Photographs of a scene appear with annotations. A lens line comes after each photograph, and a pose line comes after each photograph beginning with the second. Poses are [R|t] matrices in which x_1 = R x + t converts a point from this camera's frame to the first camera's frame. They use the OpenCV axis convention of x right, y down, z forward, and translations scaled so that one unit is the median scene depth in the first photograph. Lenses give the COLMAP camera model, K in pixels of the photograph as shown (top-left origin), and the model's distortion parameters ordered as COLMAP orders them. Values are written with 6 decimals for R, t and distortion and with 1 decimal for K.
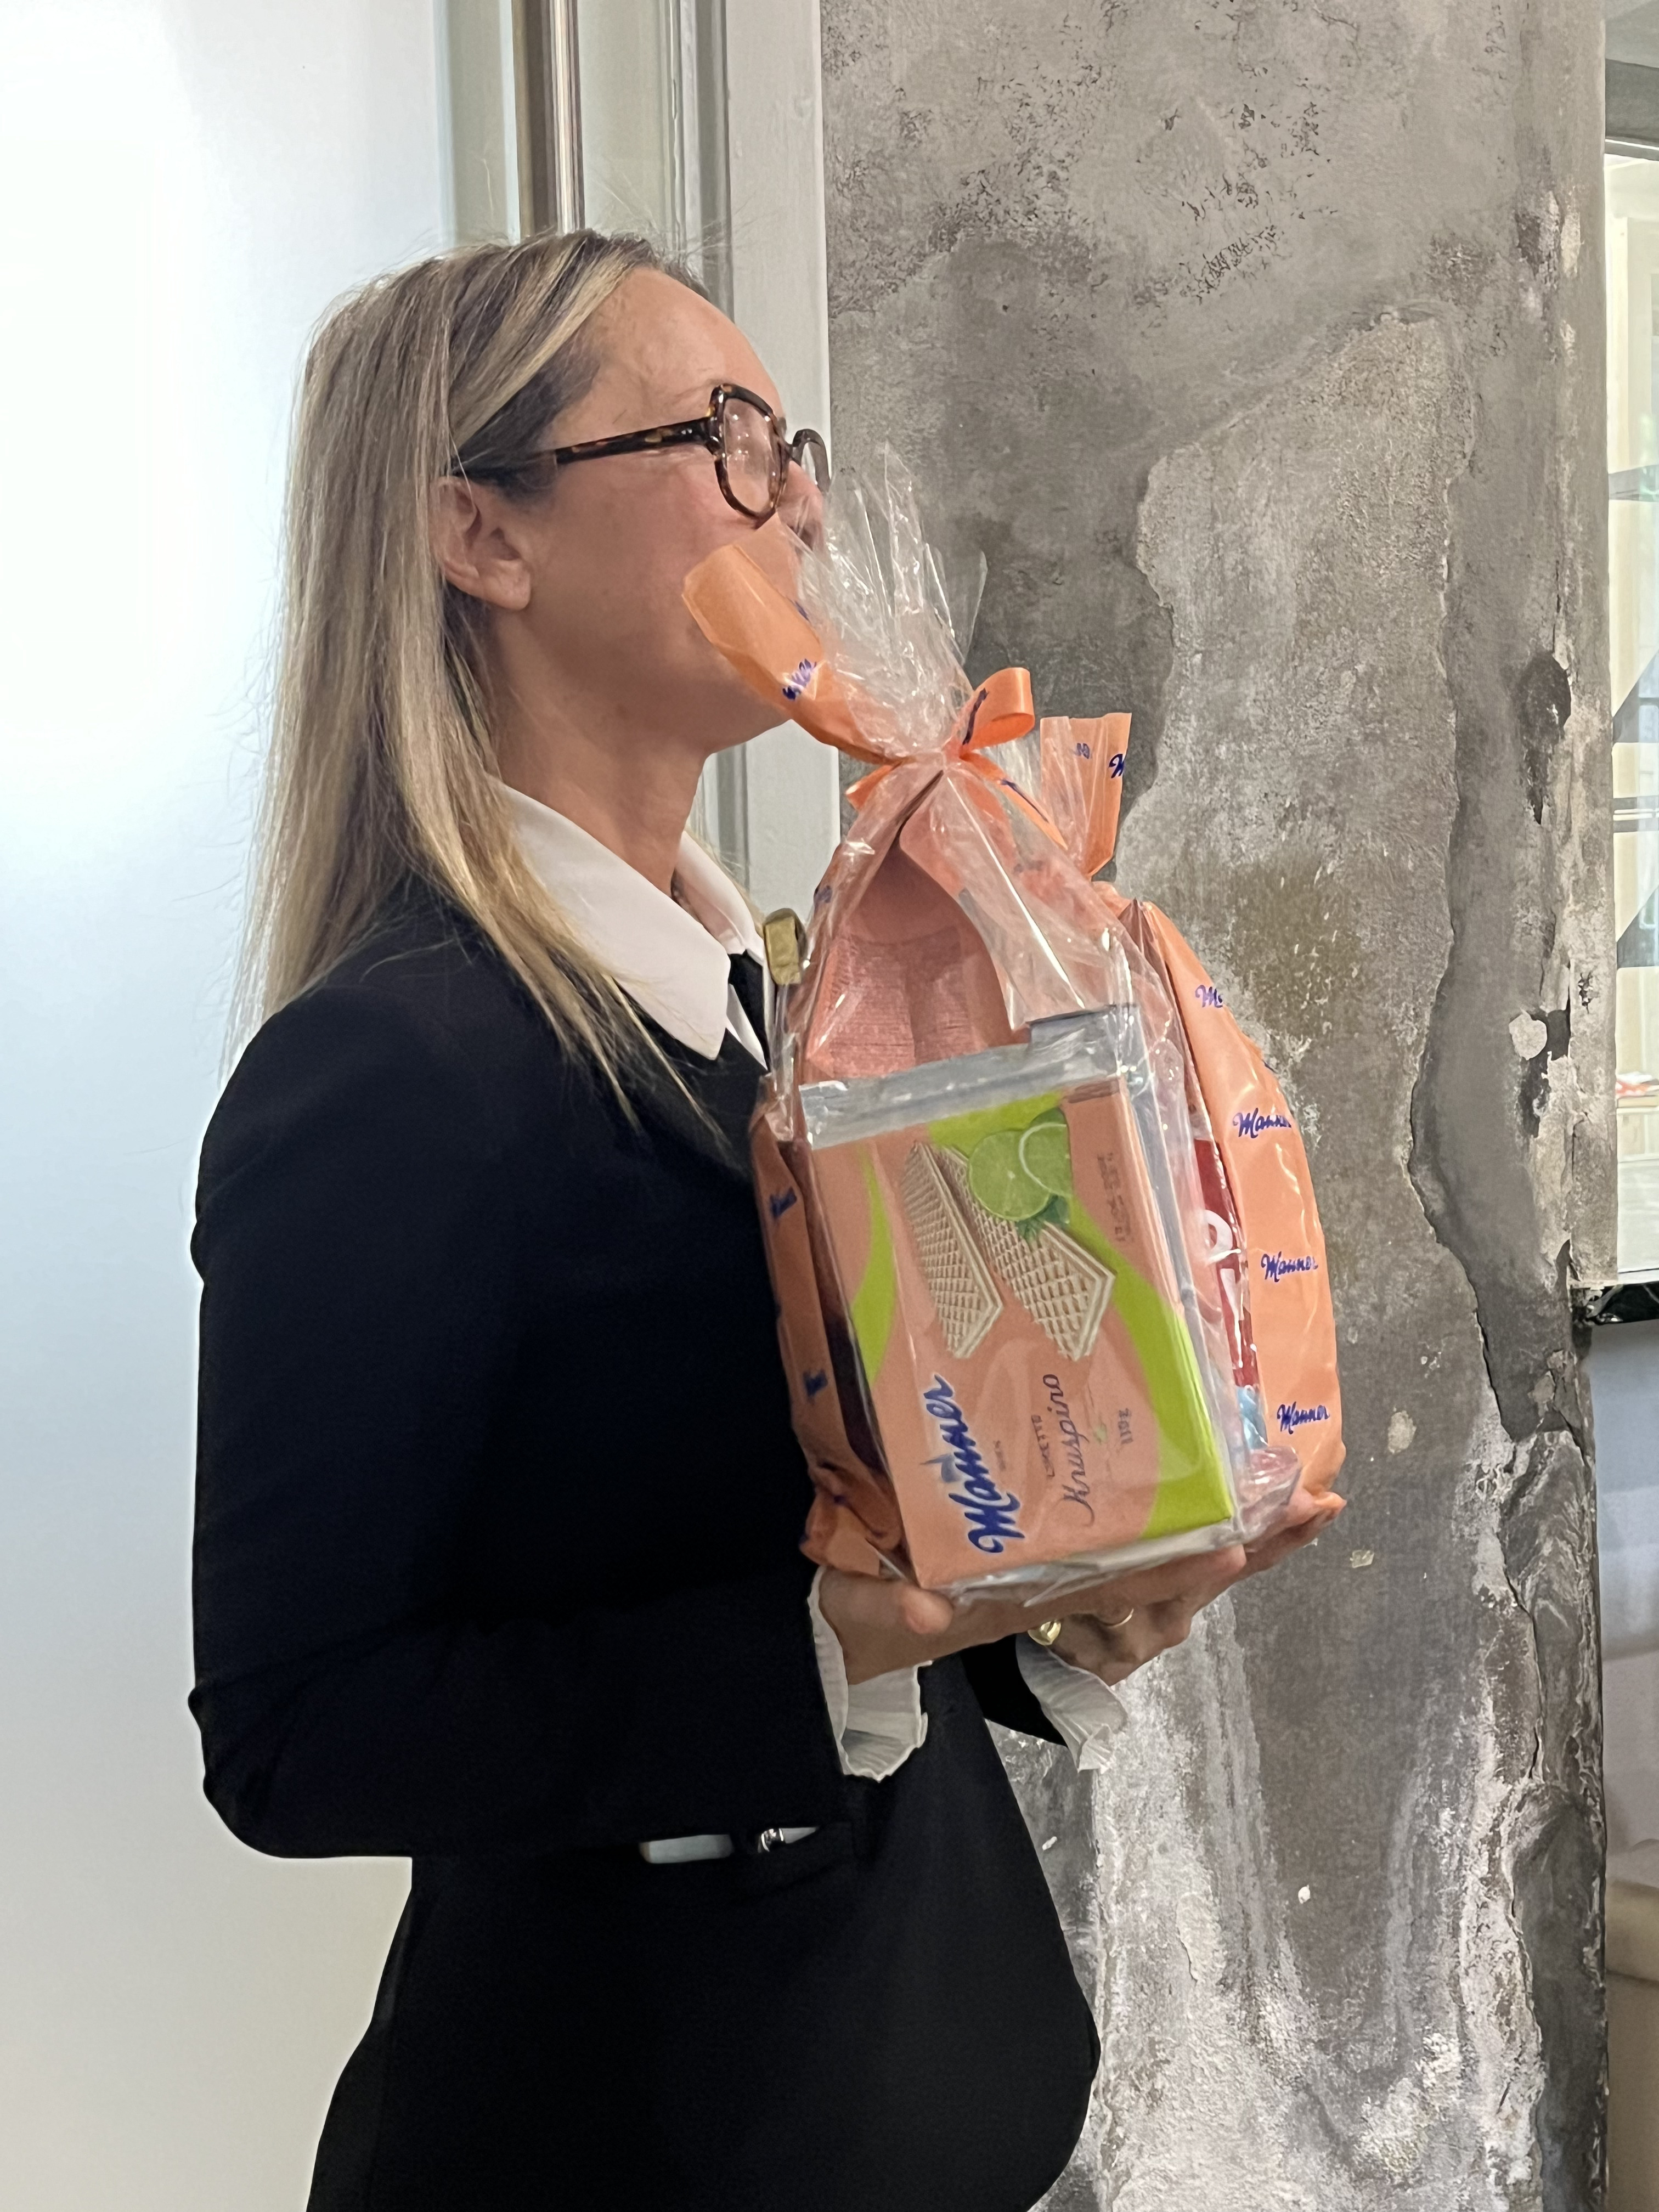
lens RADIAL K [[2847.9, 0, 829.5], [0, 2847.9, 1106.0], [0, 0, 1]] dist [0.070113, -0.233447]
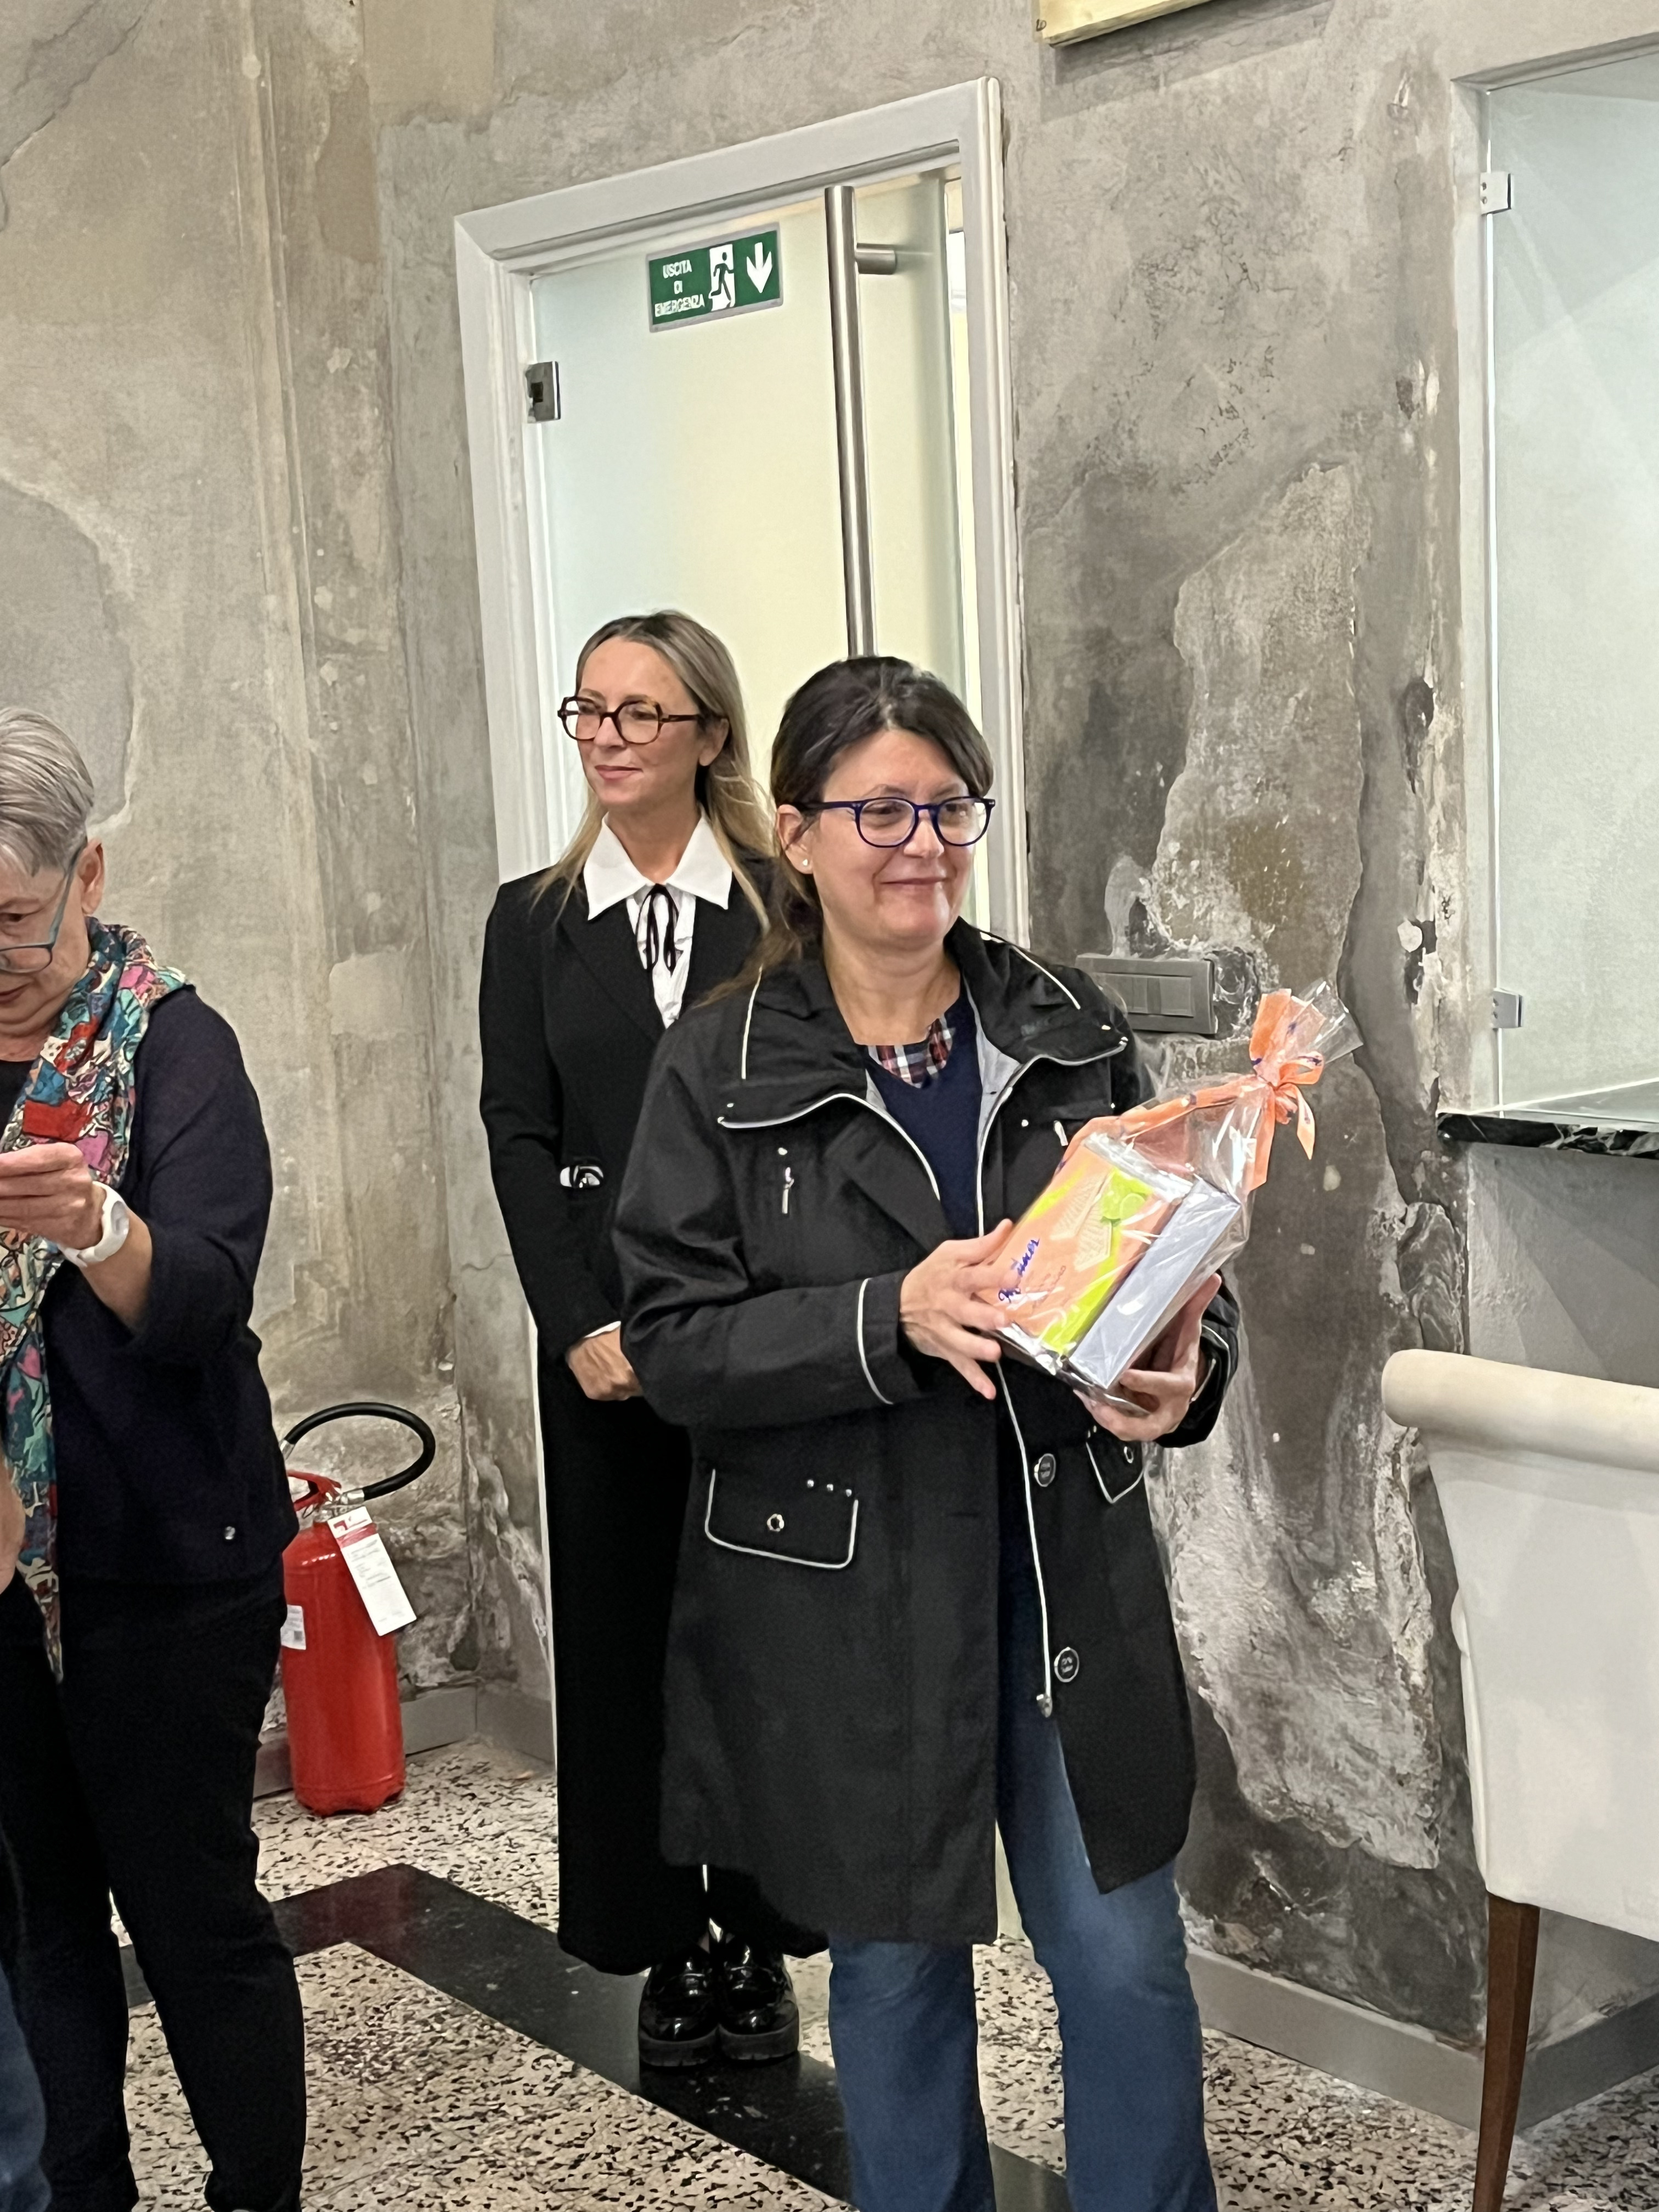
lens RADIAL K [[3239.5, 0, 829.5], [0, 3239.5, 1106.0], [0, 0, 1]] dist [0.002502, -0.128222]
pose [[0.154586, 0.155191, -0.975715, 1.873205], [-0.005456, 0.987705, 0.156234, -0.200767], [0.987964, -0.018828, 0.153532, 0.445517]]
